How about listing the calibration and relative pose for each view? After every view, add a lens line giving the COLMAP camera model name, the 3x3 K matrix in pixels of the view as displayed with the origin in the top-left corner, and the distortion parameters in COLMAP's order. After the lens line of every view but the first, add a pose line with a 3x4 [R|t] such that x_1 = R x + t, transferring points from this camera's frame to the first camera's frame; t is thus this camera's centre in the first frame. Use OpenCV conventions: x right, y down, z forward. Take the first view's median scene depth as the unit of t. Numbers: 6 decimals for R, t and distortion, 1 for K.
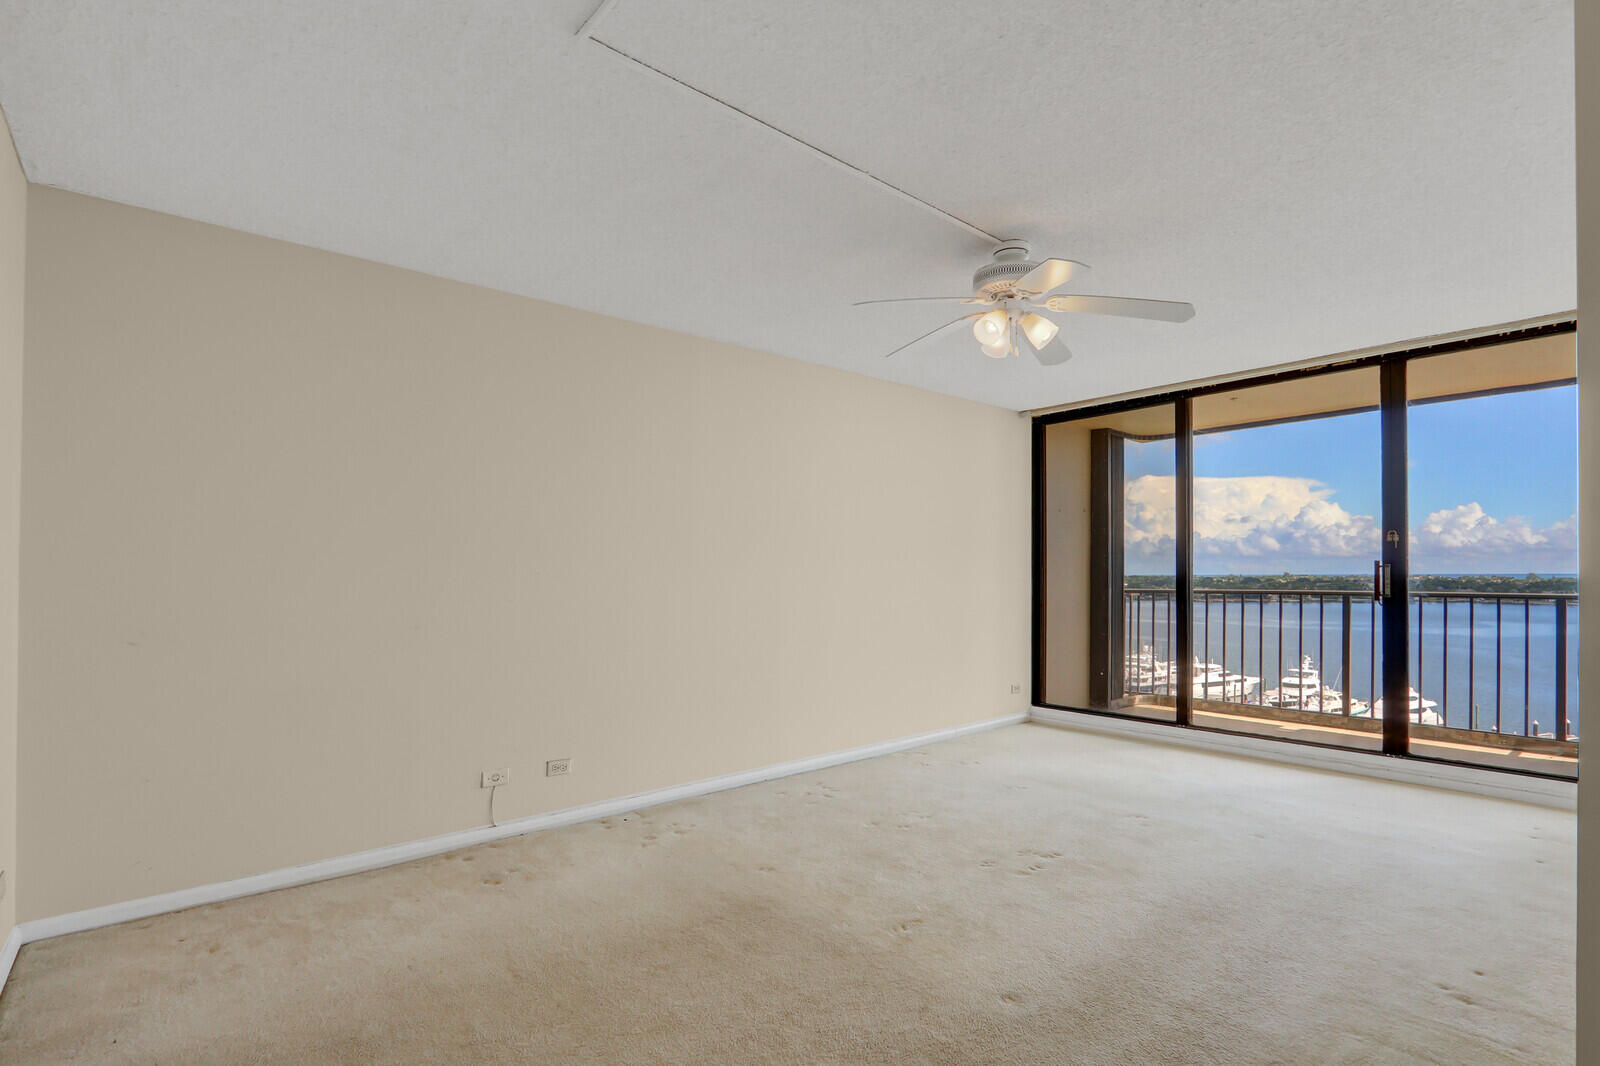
lens RADIAL K [[770.1, 0, 801.4], [0, 770.1, 554.0], [0, 0, 1]] dist [-0.000936, 0.001042]
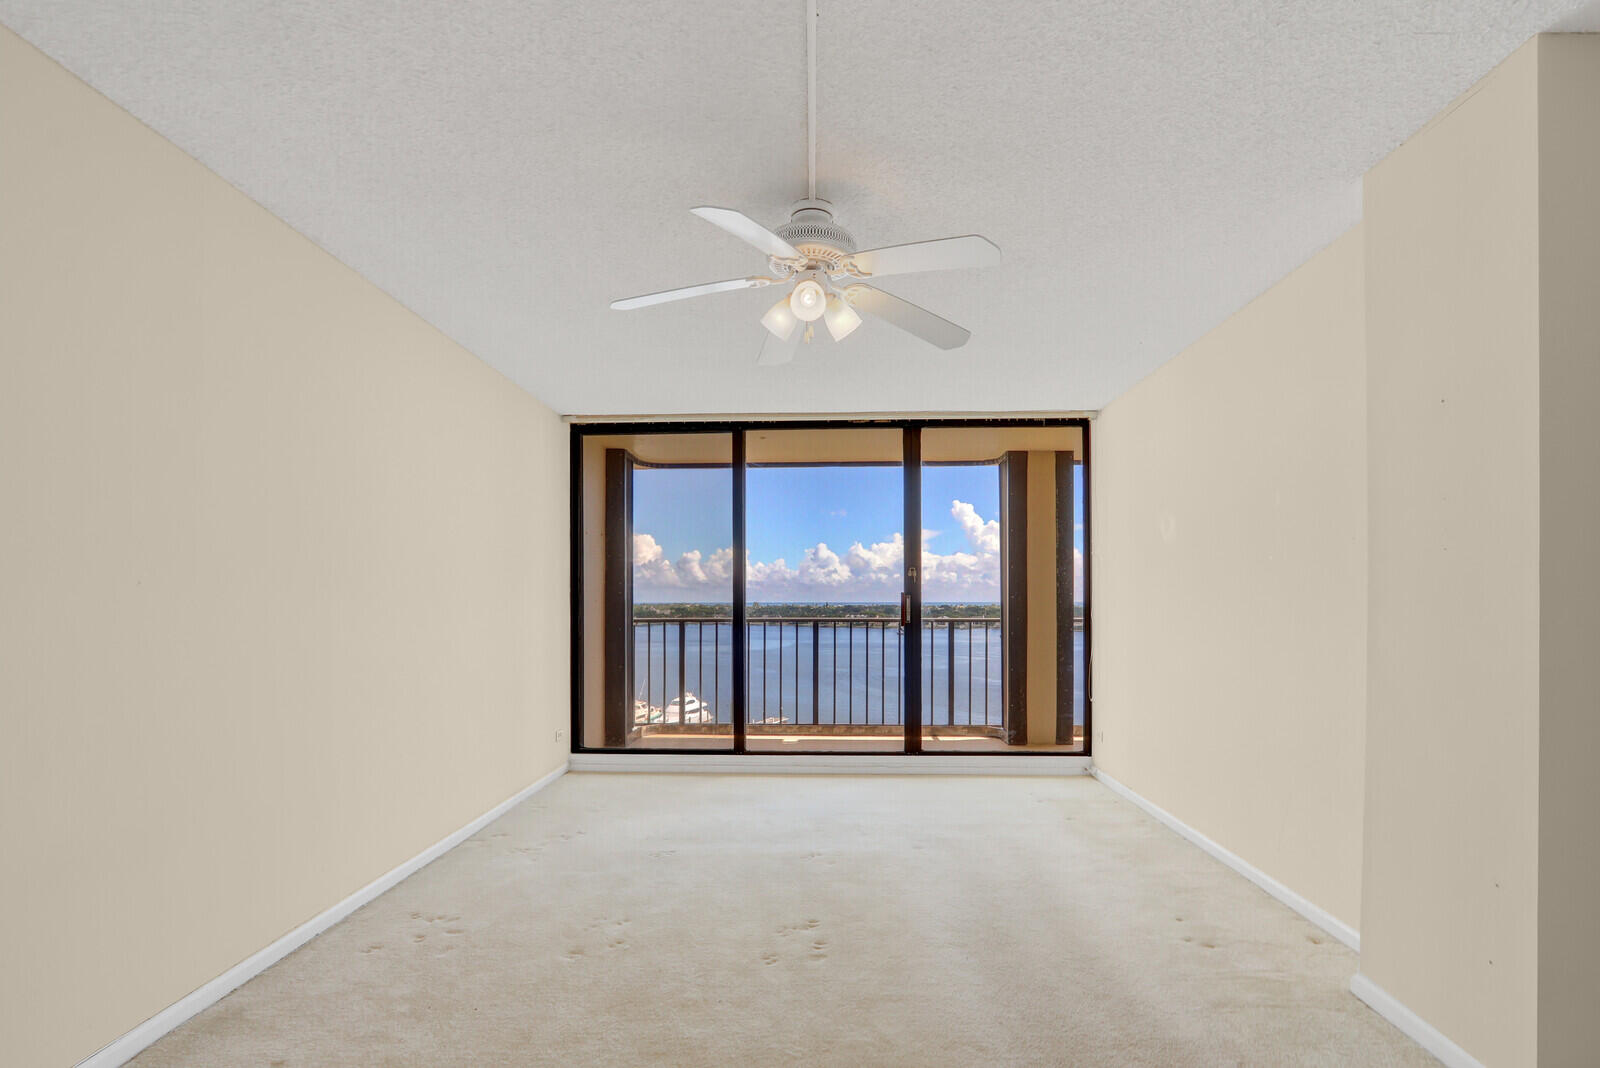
lens RADIAL K [[774.1, 0, 800.0], [0, 774.1, 598.7], [0, 0, 1]] dist [-0.004405, -0.000206]
pose [[0.683906, 0.005414, 0.729550, -0.199575], [-0.021129, 0.999700, 0.012389, 0.005921], [-0.729264, -0.023888, 0.683815, 0.252233]]
